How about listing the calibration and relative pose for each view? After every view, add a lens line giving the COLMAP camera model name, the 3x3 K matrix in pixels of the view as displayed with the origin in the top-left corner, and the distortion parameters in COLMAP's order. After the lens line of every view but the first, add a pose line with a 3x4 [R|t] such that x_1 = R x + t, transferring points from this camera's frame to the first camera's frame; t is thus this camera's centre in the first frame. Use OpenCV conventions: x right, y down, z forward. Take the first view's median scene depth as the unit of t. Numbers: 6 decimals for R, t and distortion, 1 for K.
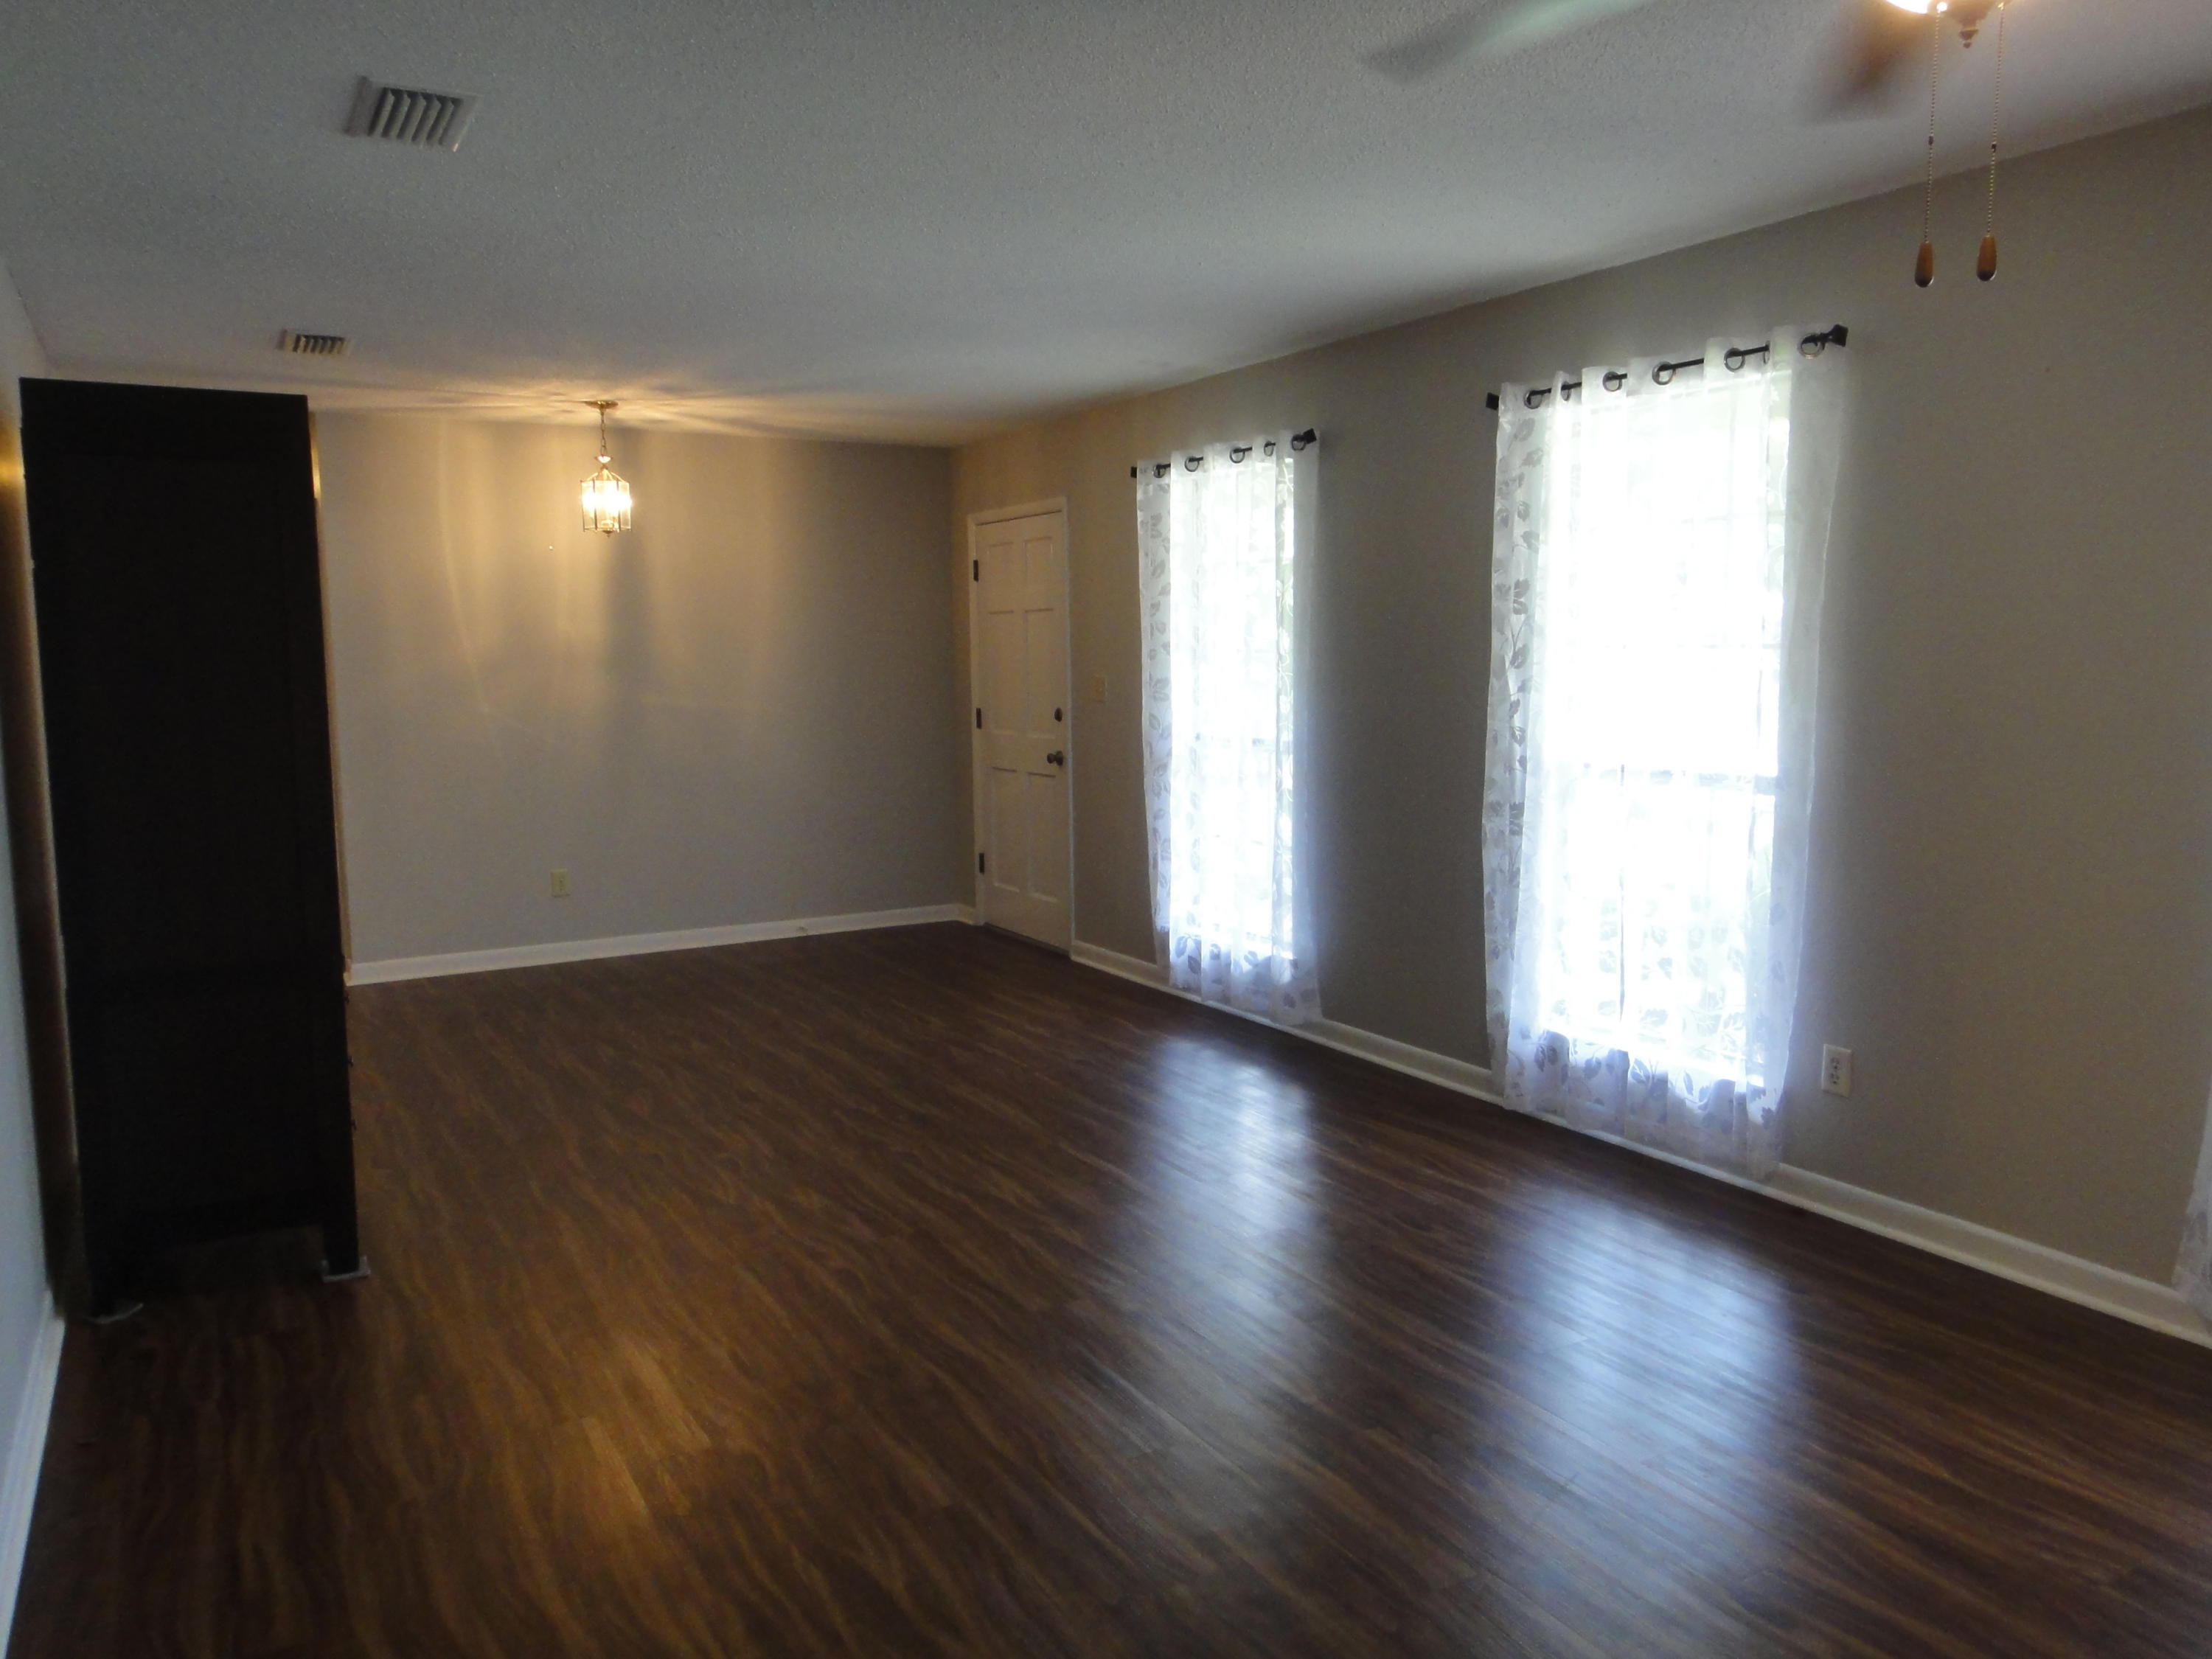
lens RADIAL K [[1578.1, 0, 1106.0], [0, 1578.1, 829.5], [0, 0, 1]] dist [0.024328, -0.008243]
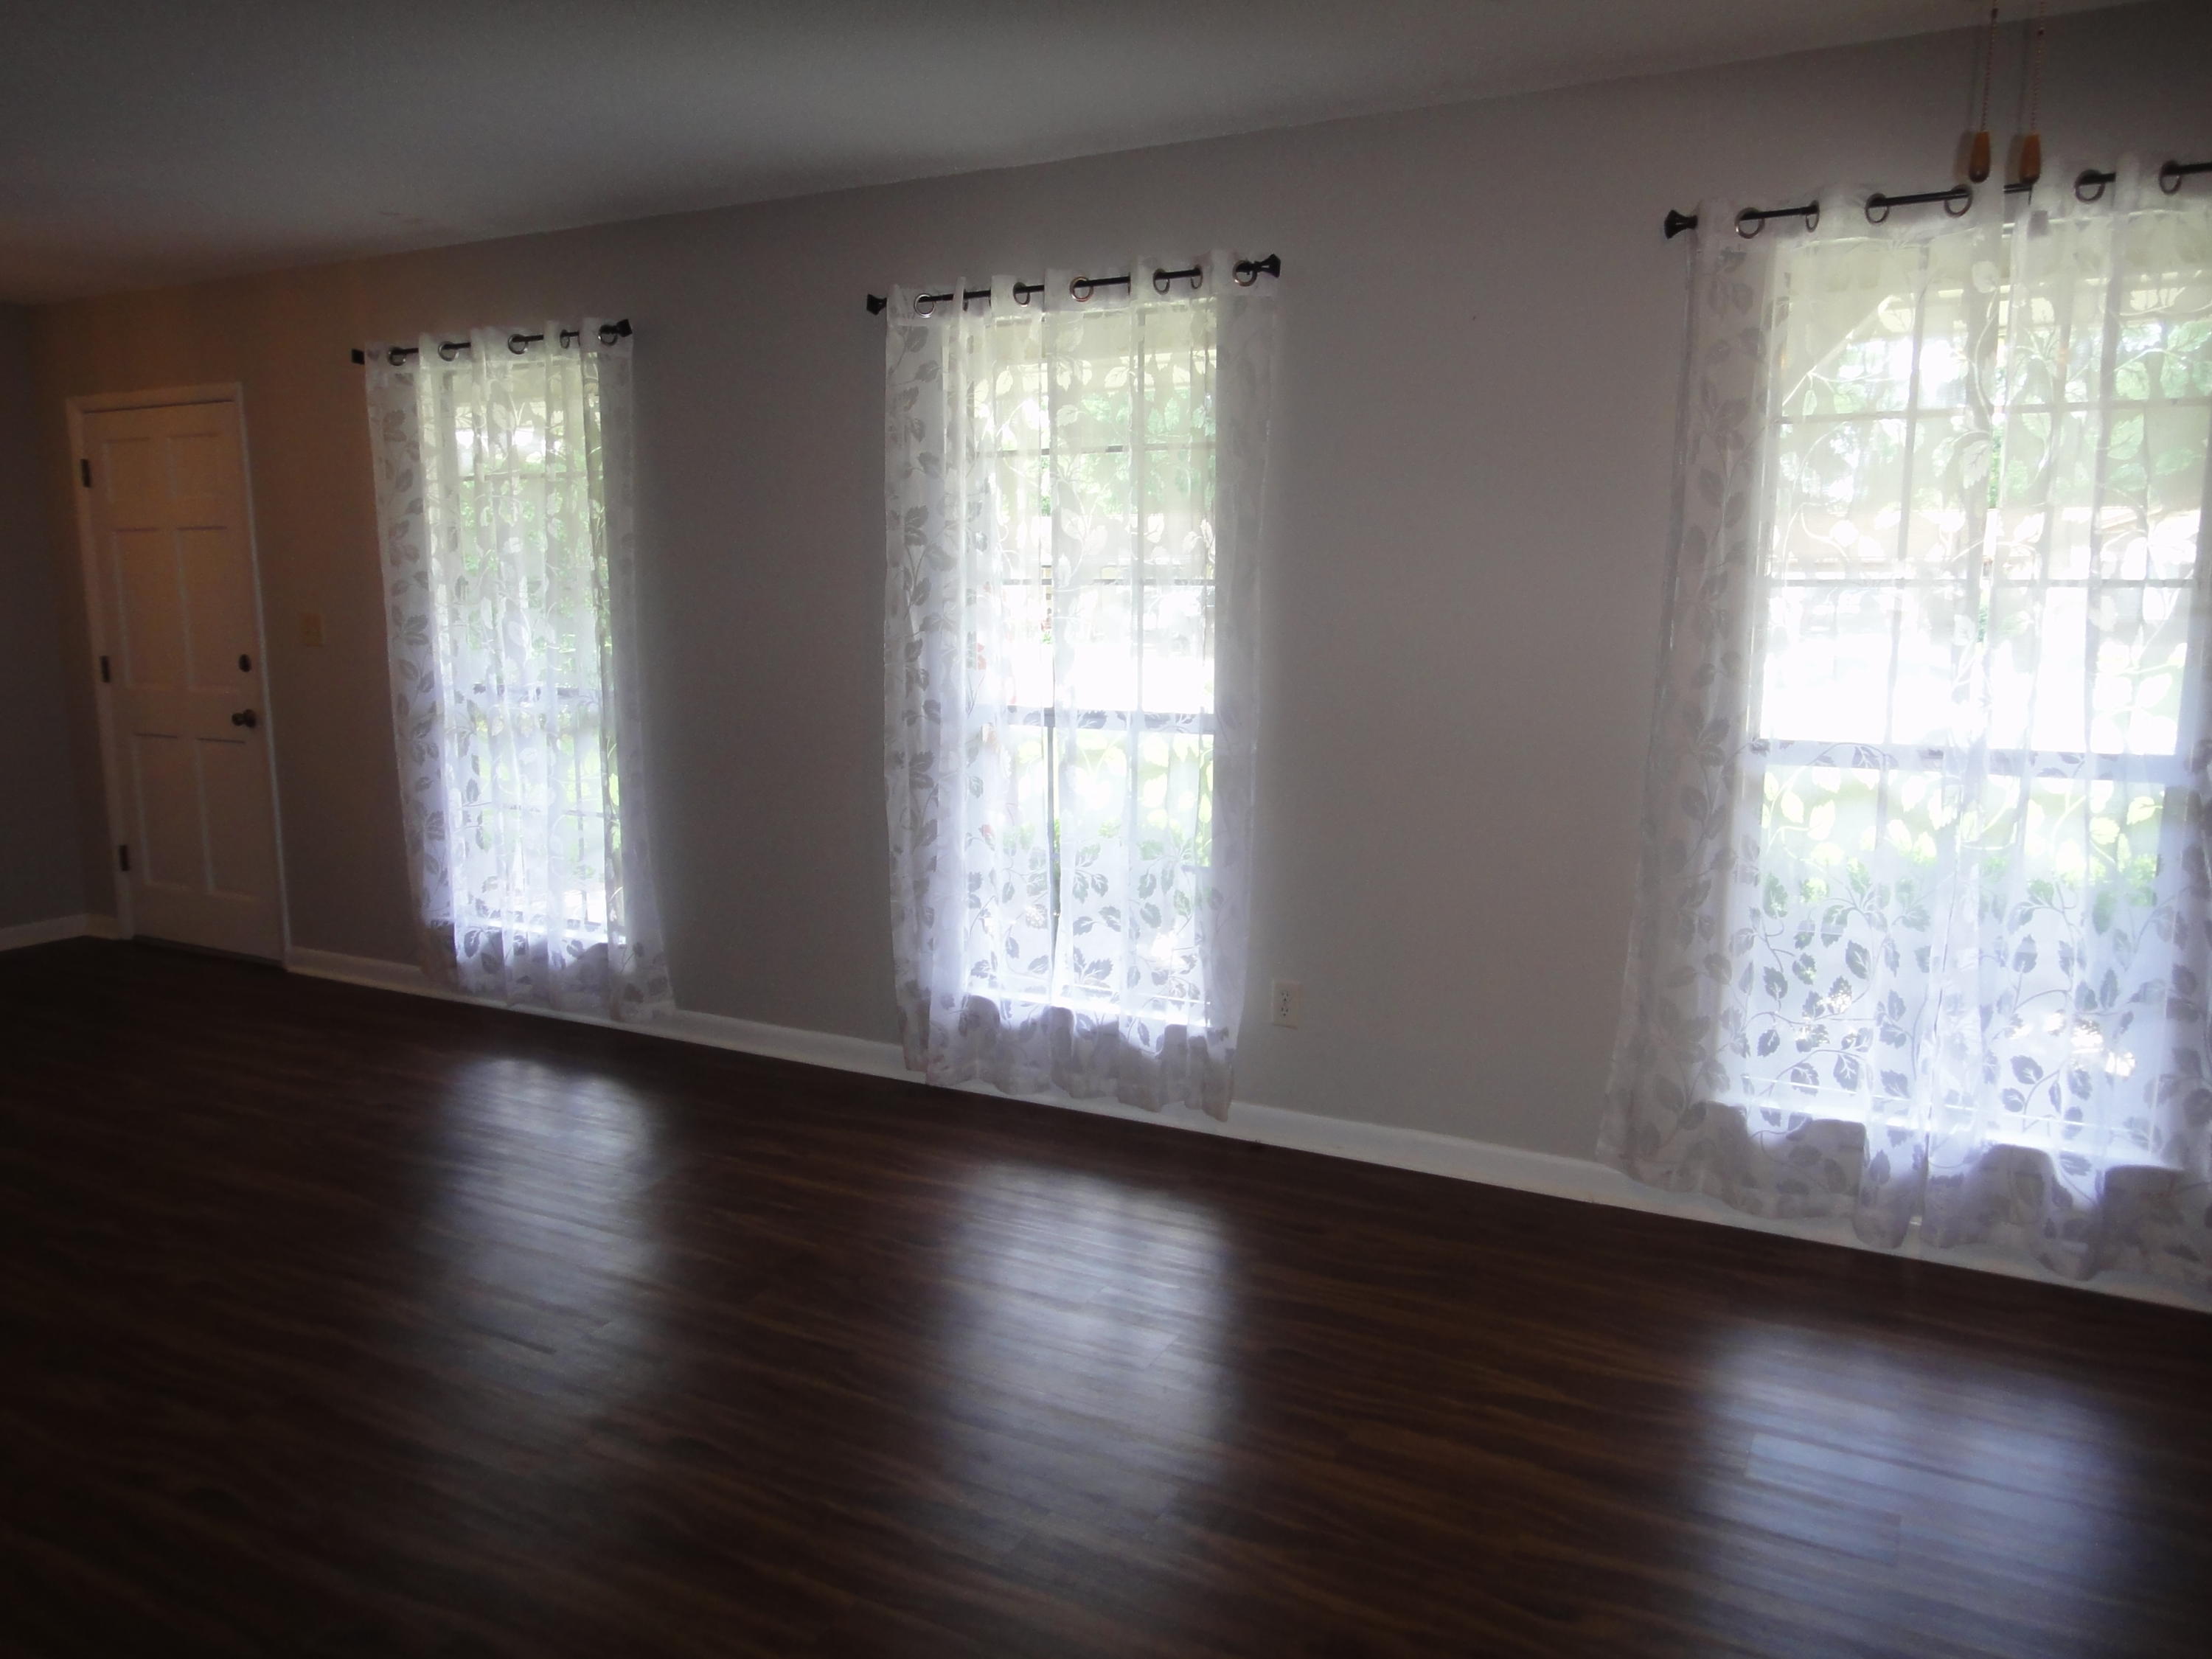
lens RADIAL K [[1578.1, 0, 1106.0], [0, 1578.1, 829.5], [0, 0, 1]] dist [0.024328, -0.008243]
pose [[0.853148, -0.069873, 0.516968, -0.123272], [0.051282, 0.997423, 0.050181, -0.012414], [-0.519142, -0.016301, 0.854533, 0.158549]]
